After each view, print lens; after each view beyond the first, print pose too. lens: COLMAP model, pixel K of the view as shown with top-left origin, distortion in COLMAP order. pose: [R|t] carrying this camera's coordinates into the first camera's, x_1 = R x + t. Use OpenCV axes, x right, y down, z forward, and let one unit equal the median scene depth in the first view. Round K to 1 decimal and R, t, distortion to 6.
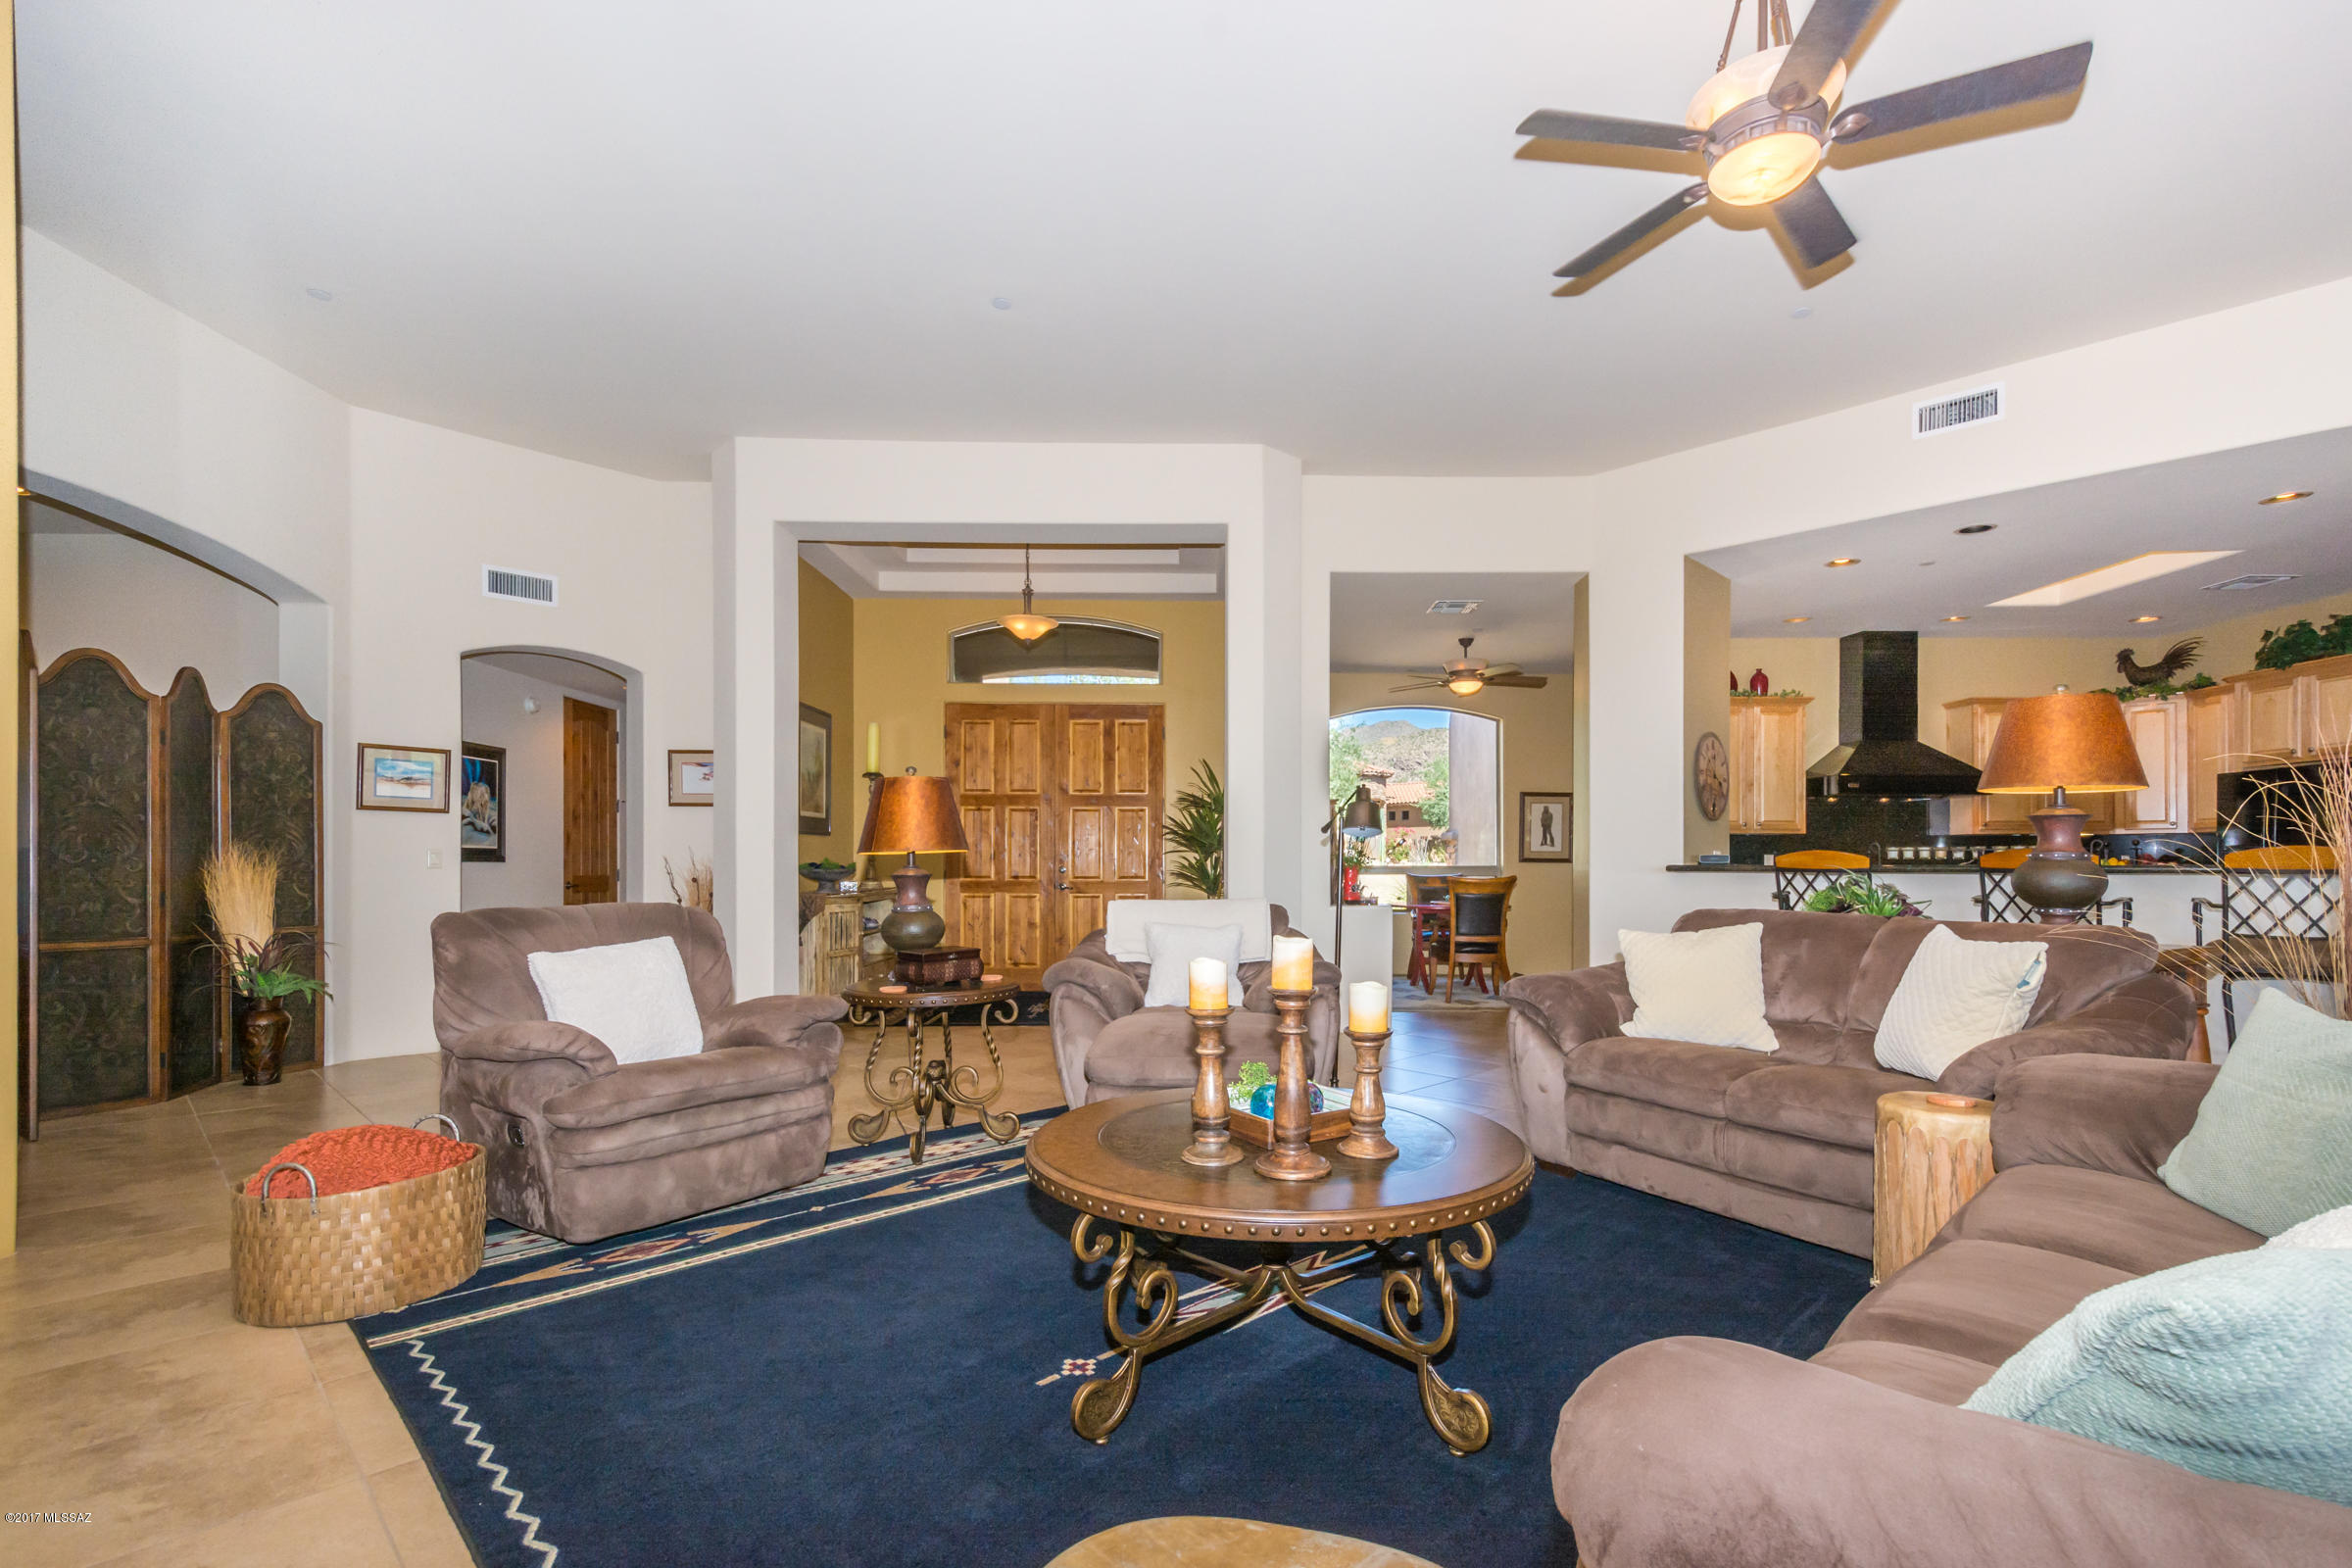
lens RADIAL K [[1075.9, 0, 1200.1], [0, 1075.9, 858.4], [0, 0, 1]] dist [0.011163, 0.000238]
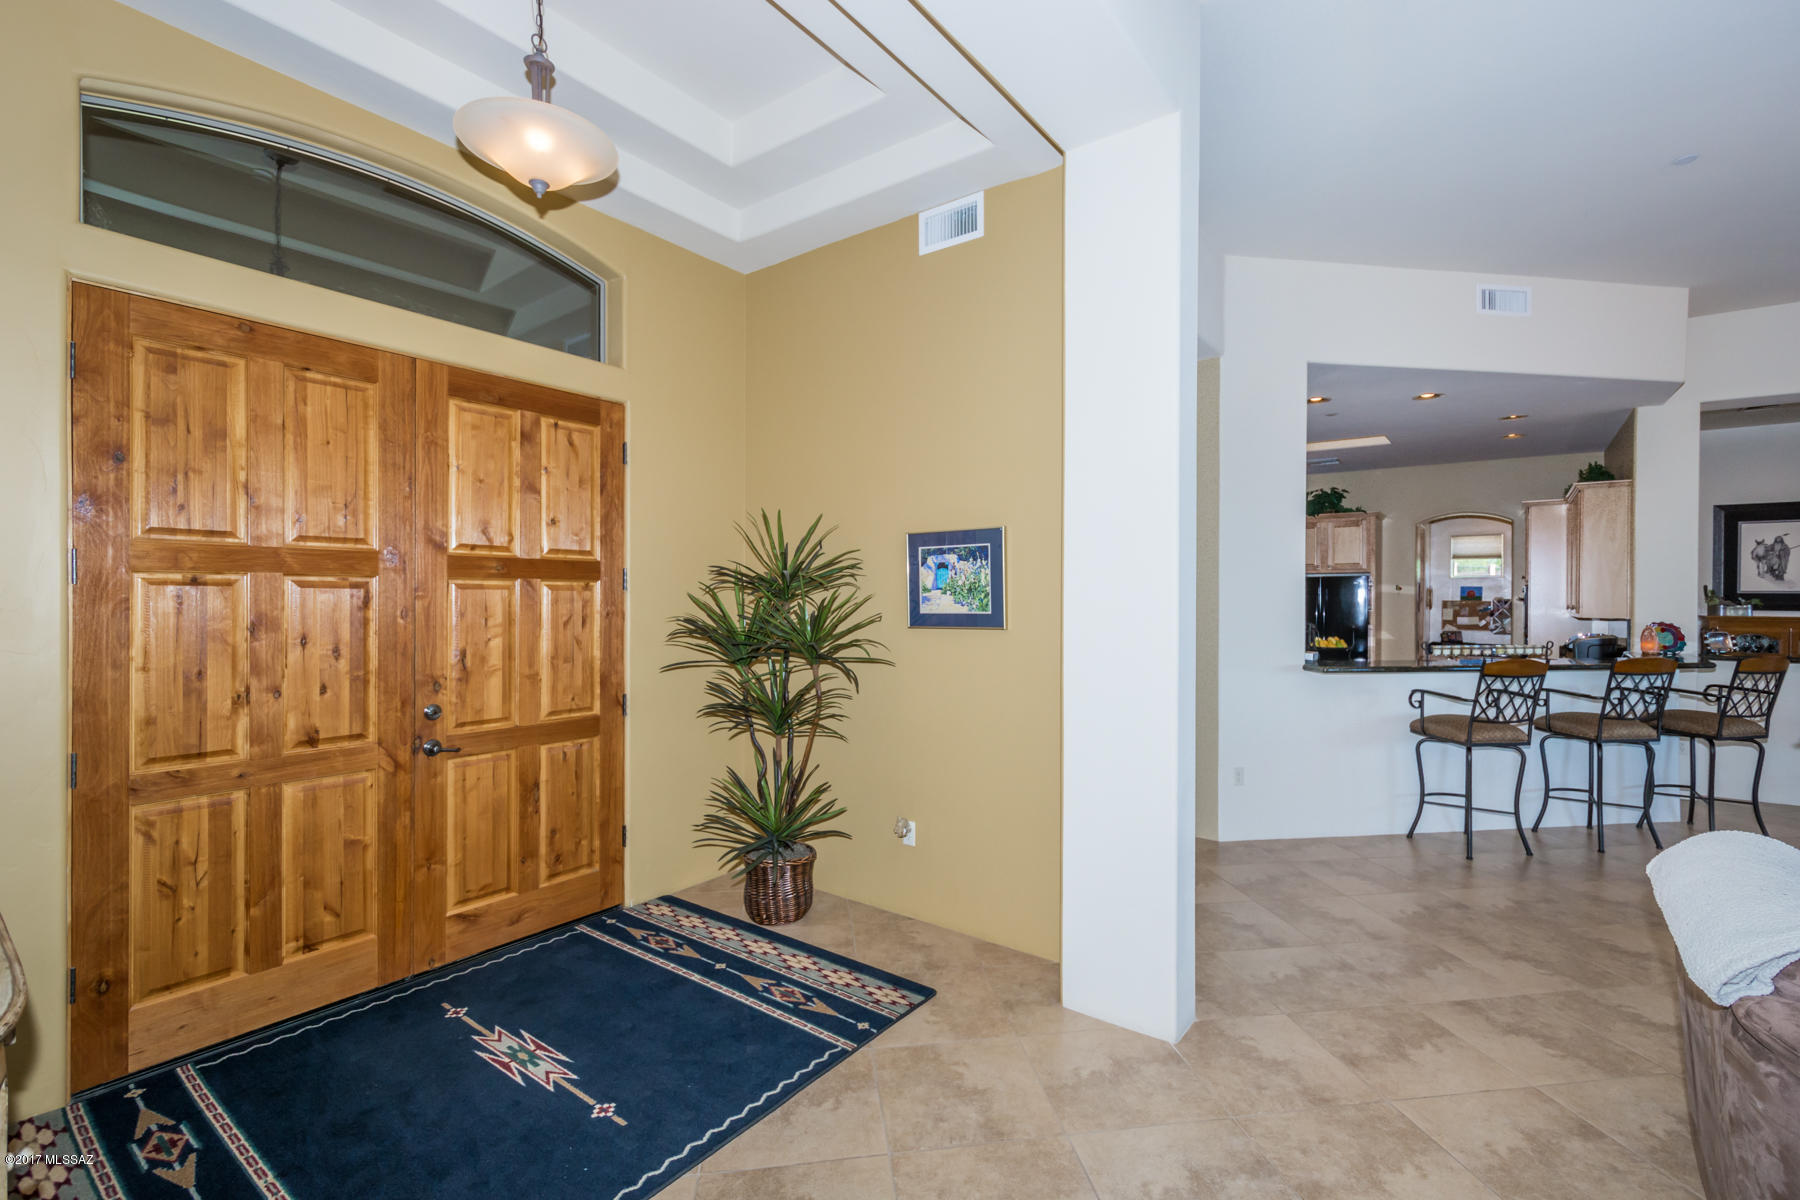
lens RADIAL K [[787.9, 0, 918.9], [0, 787.9, 587.3], [0, 0, 1]] dist [0.006020, -0.000078]
pose [[0.605190, 0.010155, 0.796017, -0.282387], [-0.008687, 0.999943, -0.006151, -0.044726], [-0.796034, -0.003192, 0.605244, 0.637730]]
